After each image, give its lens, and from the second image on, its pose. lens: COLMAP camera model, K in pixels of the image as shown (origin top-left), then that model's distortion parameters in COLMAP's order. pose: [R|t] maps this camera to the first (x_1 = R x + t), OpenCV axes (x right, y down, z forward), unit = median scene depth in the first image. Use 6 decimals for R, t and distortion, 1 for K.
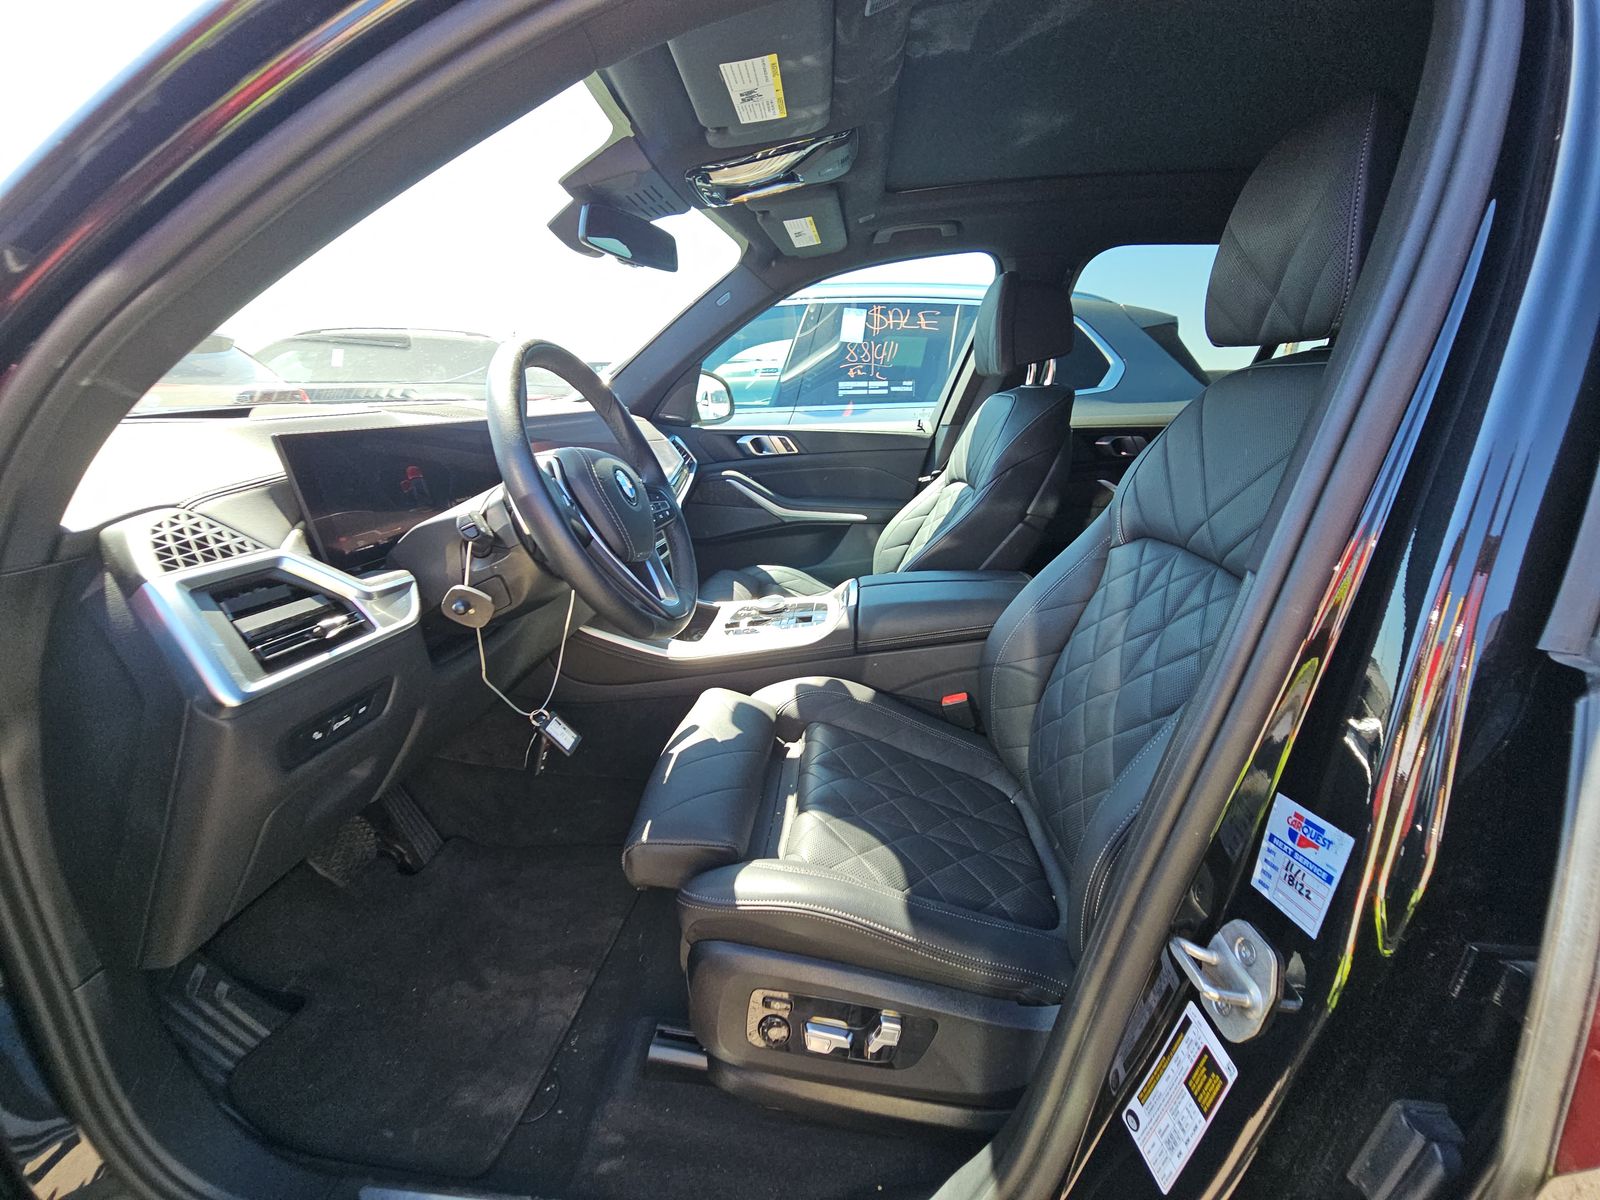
lens RADIAL K [[664.0, 0, 803.4], [0, 664.0, 615.6], [0, 0, 1]] dist [-0.004476, -0.000876]
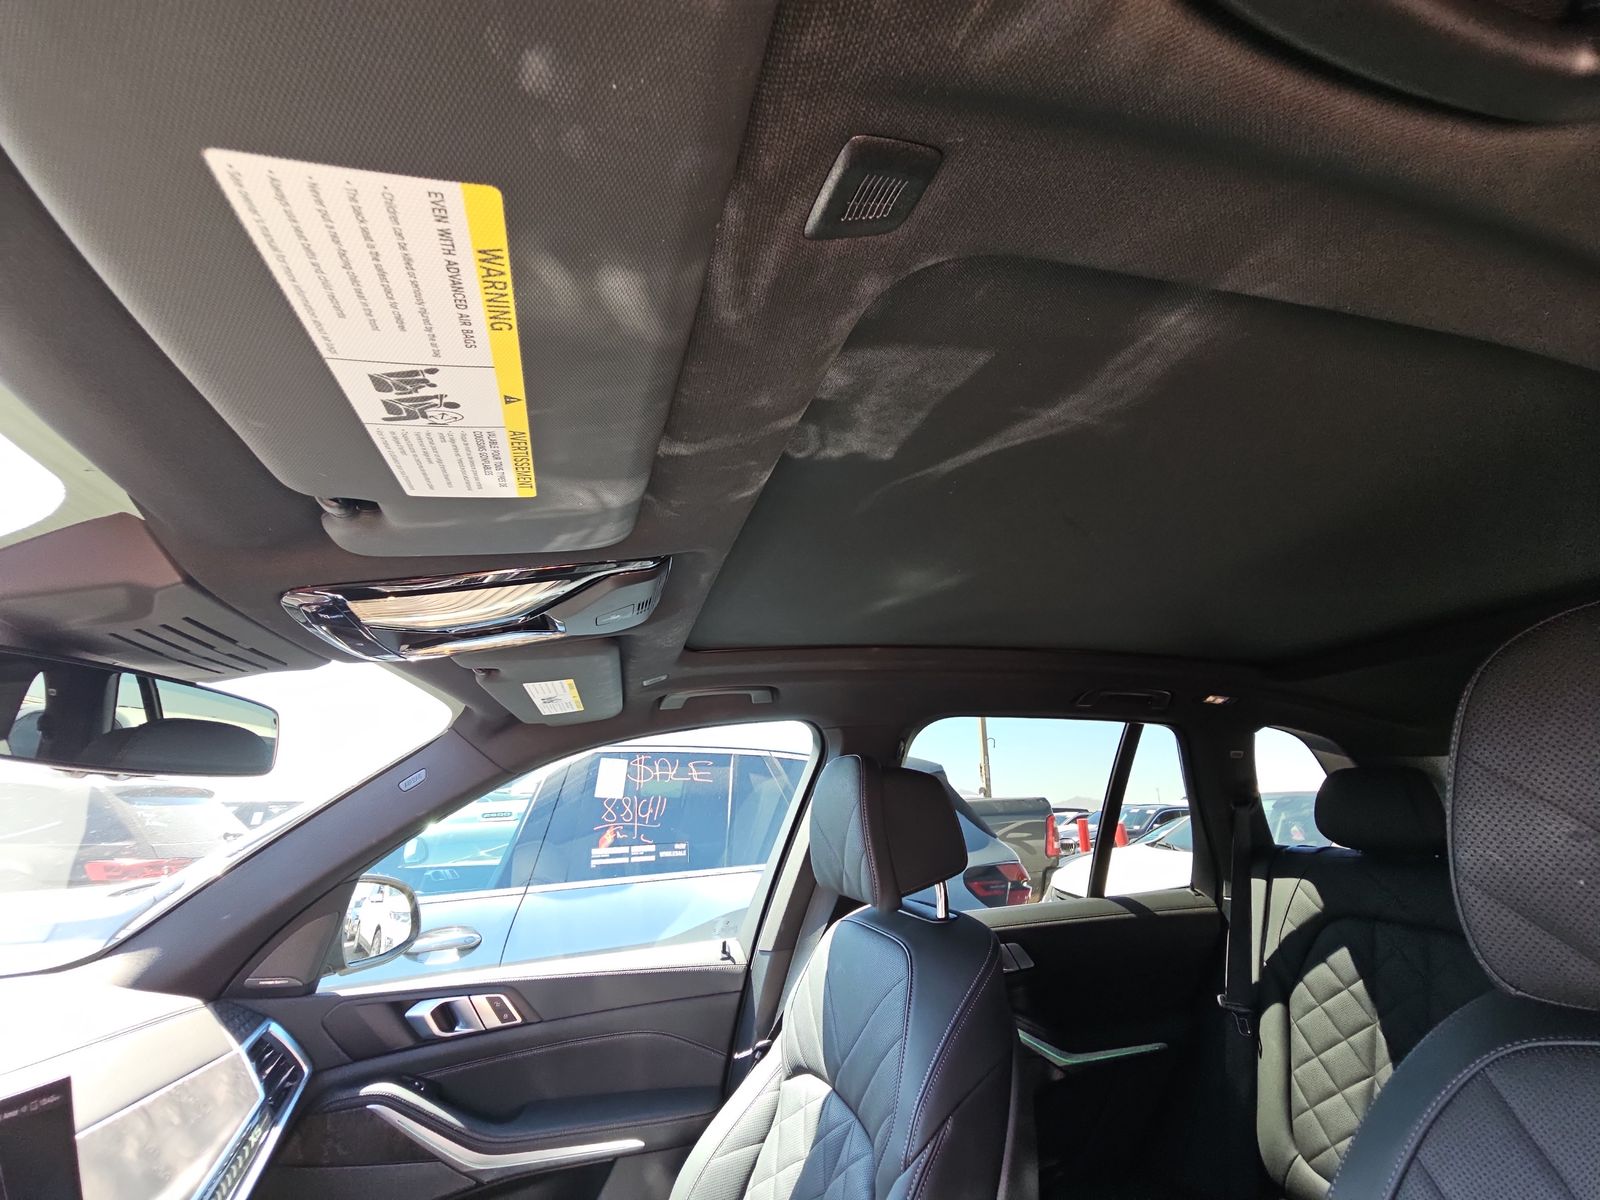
lens RADIAL K [[664.0, 0, 803.4], [0, 664.0, 615.6], [0, 0, 1]] dist [-0.004476, -0.000876]
pose [[0.935924, 0.072058, 0.344751, -0.003179], [0.139109, 0.823630, -0.549803, -0.196579], [-0.323565, 0.562532, 0.760831, 0.298467]]
